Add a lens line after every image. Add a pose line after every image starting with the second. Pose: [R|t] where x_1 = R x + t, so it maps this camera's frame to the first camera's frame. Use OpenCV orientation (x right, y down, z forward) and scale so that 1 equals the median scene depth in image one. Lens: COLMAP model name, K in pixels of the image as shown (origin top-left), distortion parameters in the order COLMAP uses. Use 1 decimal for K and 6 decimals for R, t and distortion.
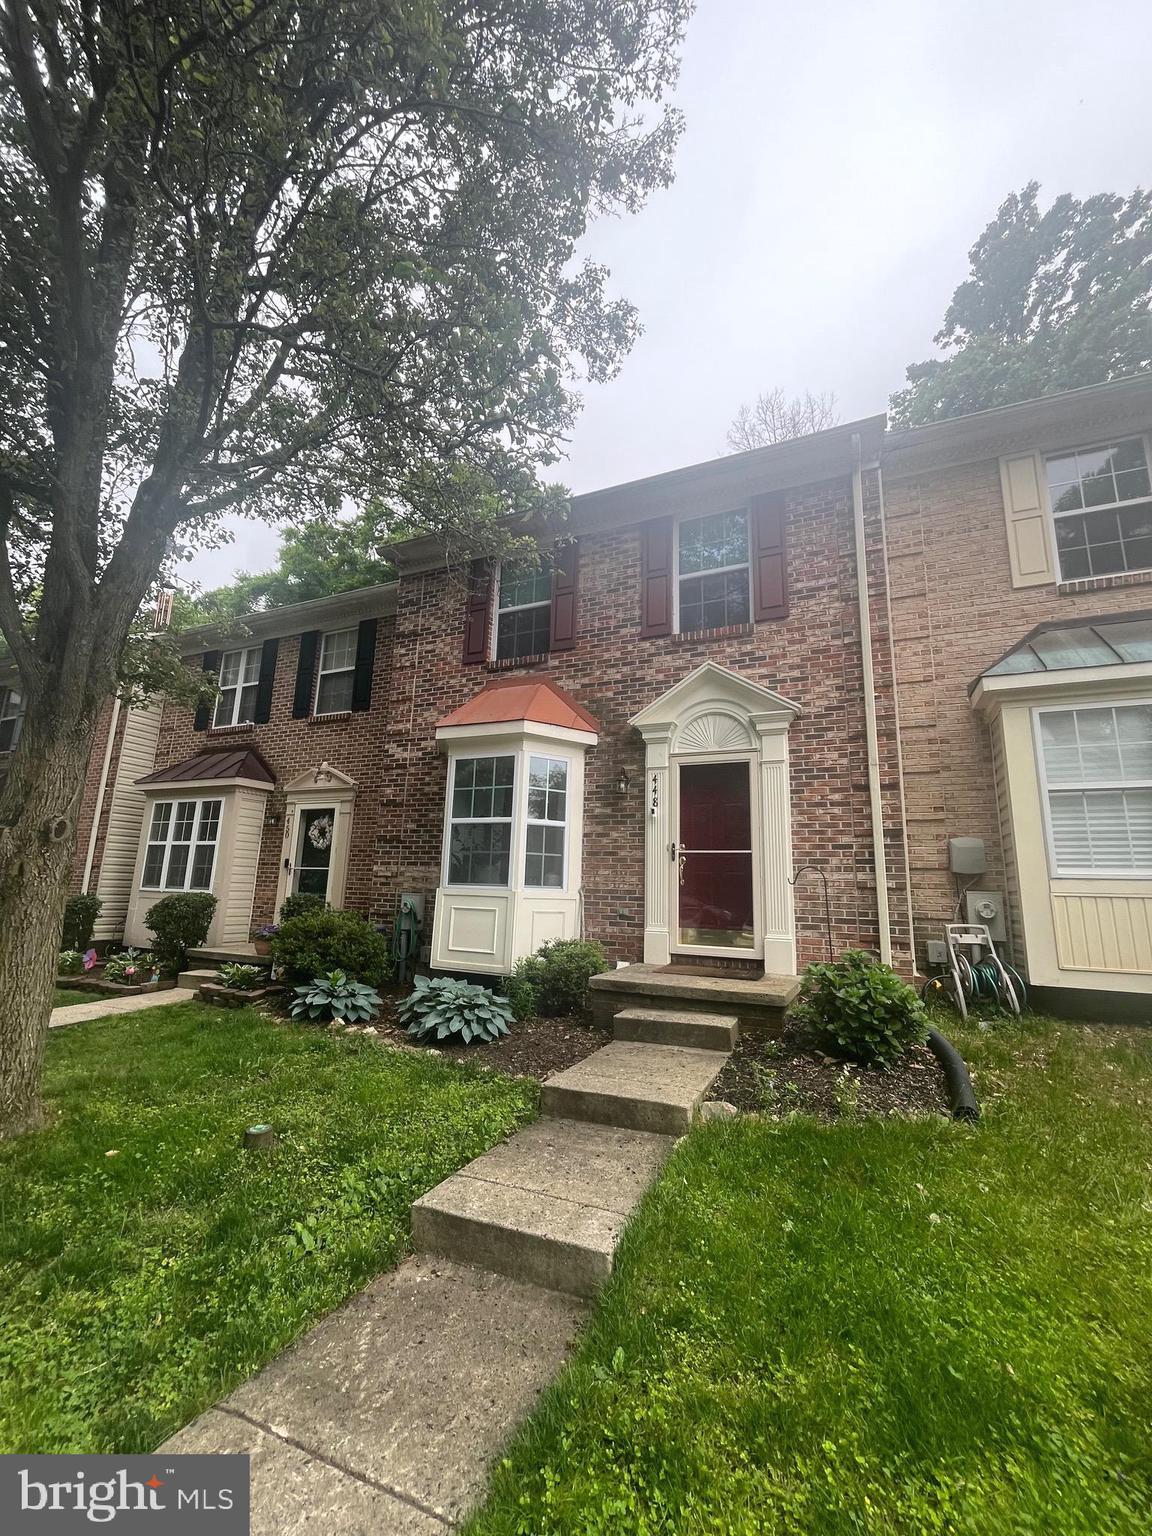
lens RADIAL K [[619.4, 0, 576.0], [0, 619.4, 768.0], [0, 0, 1]] dist [-0.004571, -0.000019]
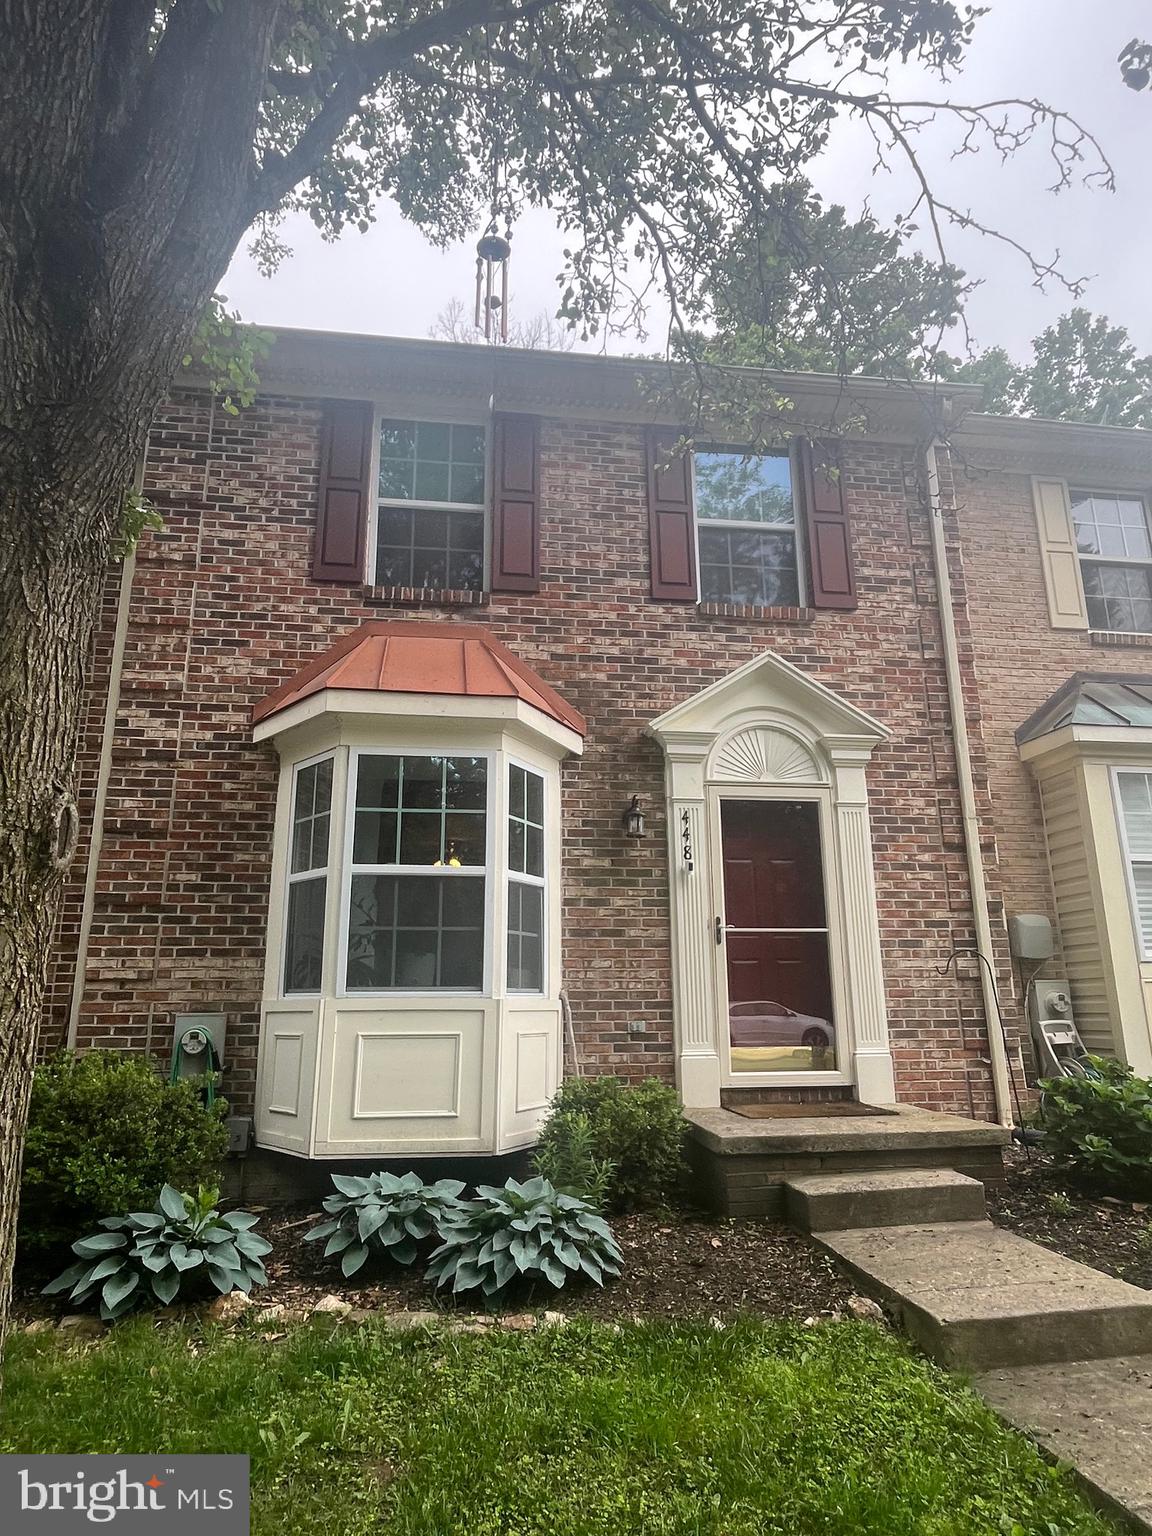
lens RADIAL K [[916.5, 0, 575.7], [0, 916.5, 776.3], [0, 0, 1]] dist [-0.002647, 0.000555]
pose [[0.844558, 0.096235, 0.526745, -0.480484], [-0.072116, 0.995197, -0.066191, 0.047351], [-0.530586, 0.017916, 0.847442, 0.251215]]
